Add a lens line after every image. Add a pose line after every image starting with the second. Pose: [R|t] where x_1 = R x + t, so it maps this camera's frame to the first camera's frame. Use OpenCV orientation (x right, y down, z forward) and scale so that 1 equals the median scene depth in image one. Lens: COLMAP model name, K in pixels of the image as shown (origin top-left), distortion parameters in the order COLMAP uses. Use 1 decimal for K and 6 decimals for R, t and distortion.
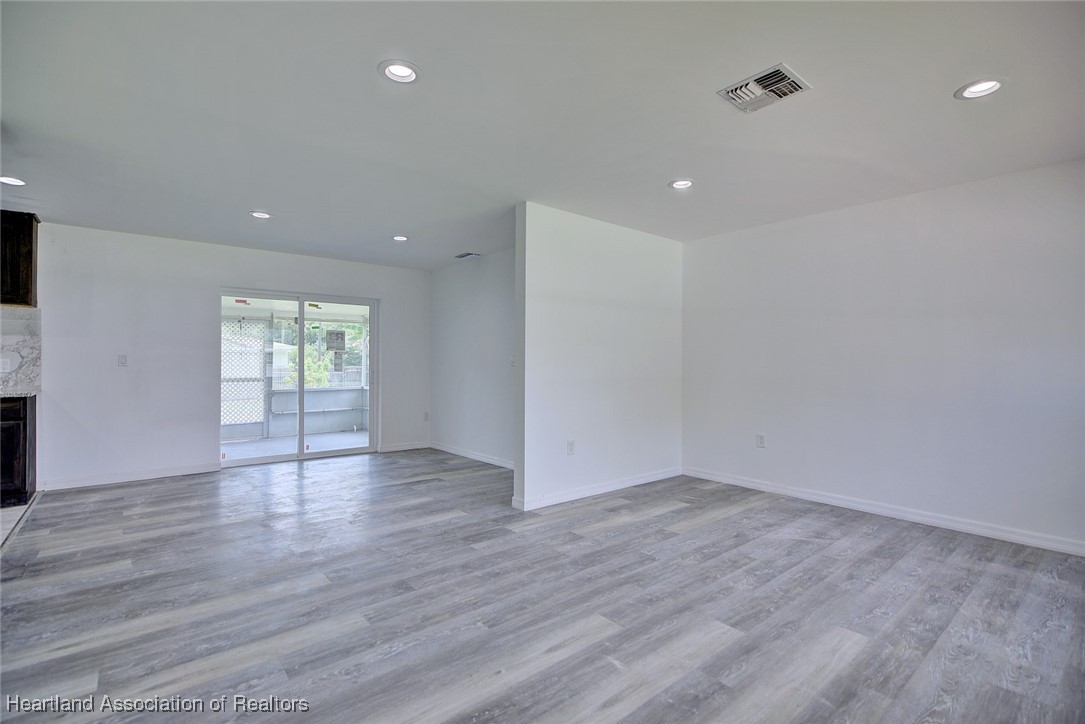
lens RADIAL K [[498.5, 0, 542.5], [0, 498.5, 362.0], [0, 0, 1]] dist [-0.004126, -0.000587]
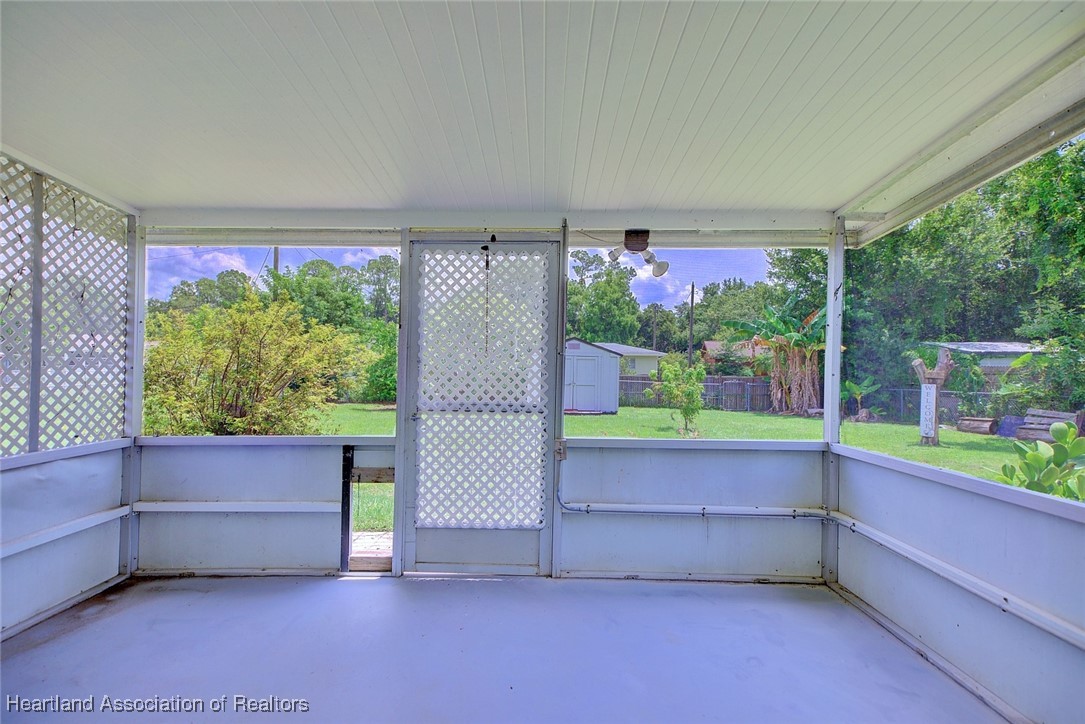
lens RADIAL K [[502.4, 0, 537.4], [0, 502.4, 363.8], [0, 0, 1]] dist [0.040470, 0.000004]
pose [[0.755345, 0.003868, -0.655316, -0.789958], [-0.013623, 0.999859, -0.009800, 0.015888], [0.655186, 0.016330, 0.755291, 1.755753]]
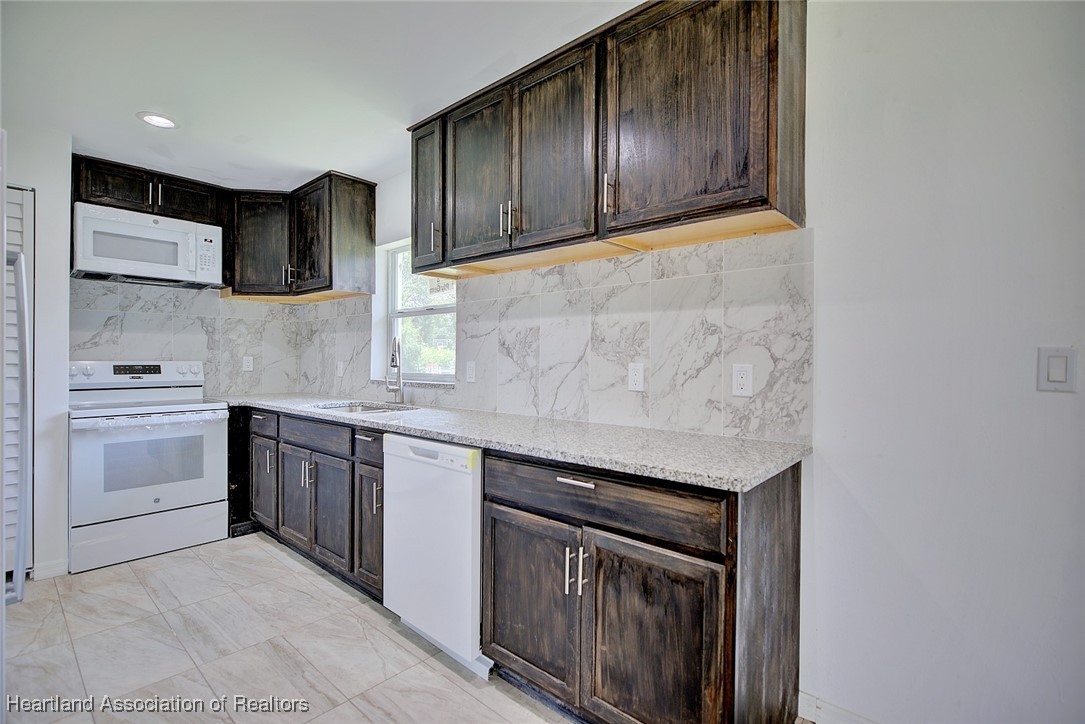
lens RADIAL K [[495.3, 0, 540.1], [0, 495.3, 363.1], [0, 0, 1]] dist [-0.000065, -0.000014]
pose [[0.143379, 0.001004, -0.989667, -0.860666], [-0.007079, 0.999975, -0.000011, -0.006866], [0.989643, 0.007008, 0.143382, 0.950662]]
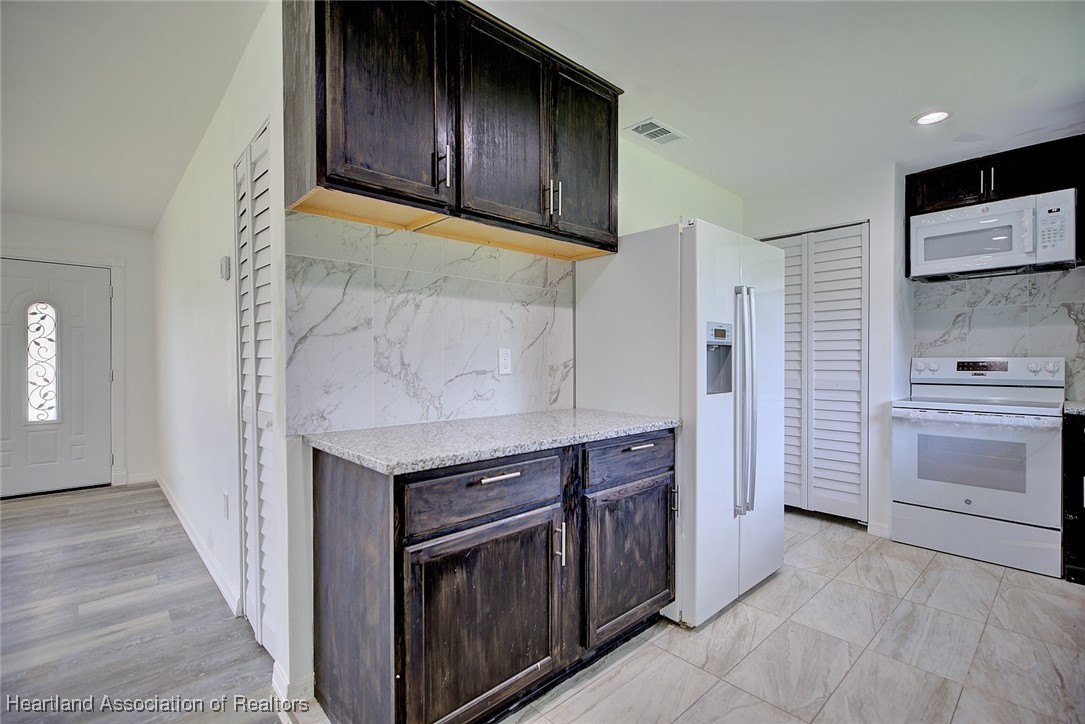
lens RADIAL K [[493.2, 0, 543.4], [0, 493.2, 364.1], [0, 0, 1]] dist [-0.003542, 0.000141]
pose [[-0.998891, 0.001089, -0.047067, -1.056731], [0.000496, 0.999920, 0.012609, -0.005046], [0.047077, 0.012571, -0.998812, 1.202060]]
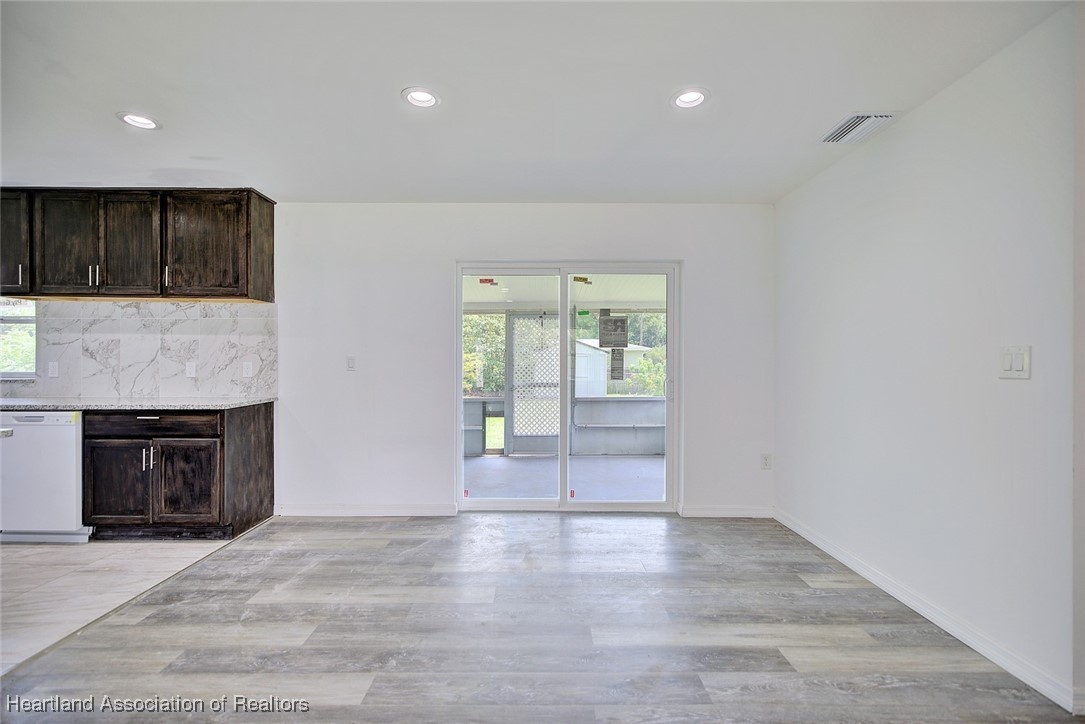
lens RADIAL K [[493.2, 0, 543.4], [0, 493.2, 364.1], [0, 0, 1]] dist [-0.003542, 0.000141]
pose [[0.770839, 0.001232, -0.637029, -0.142273], [0.000758, 0.999996, 0.002852, -0.006169], [0.637030, -0.002682, 0.770834, 0.808120]]
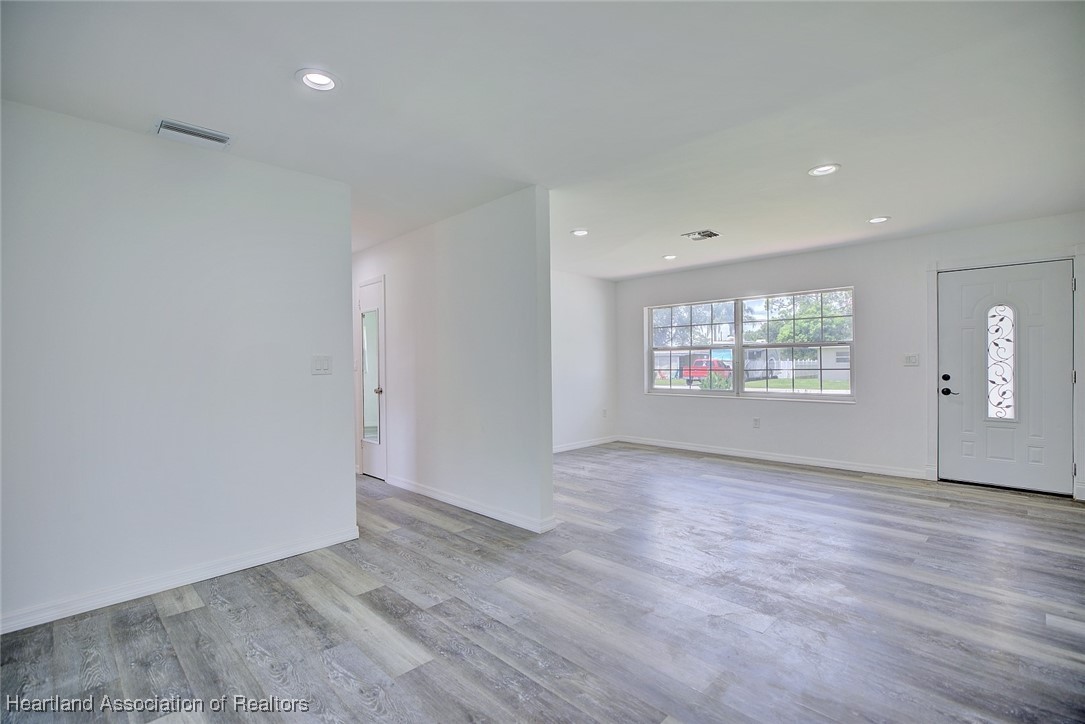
lens RADIAL K [[496.0, 0, 542.5], [0, 496.0, 362.0], [0, 0, 1]] dist [-0.002305, 0.000072]
pose [[-0.087067, 0.000682, 0.996202, -1.048506], [0.009816, 0.999952, 0.000173, -0.007055], [-0.996154, 0.009794, -0.087069, 1.222510]]
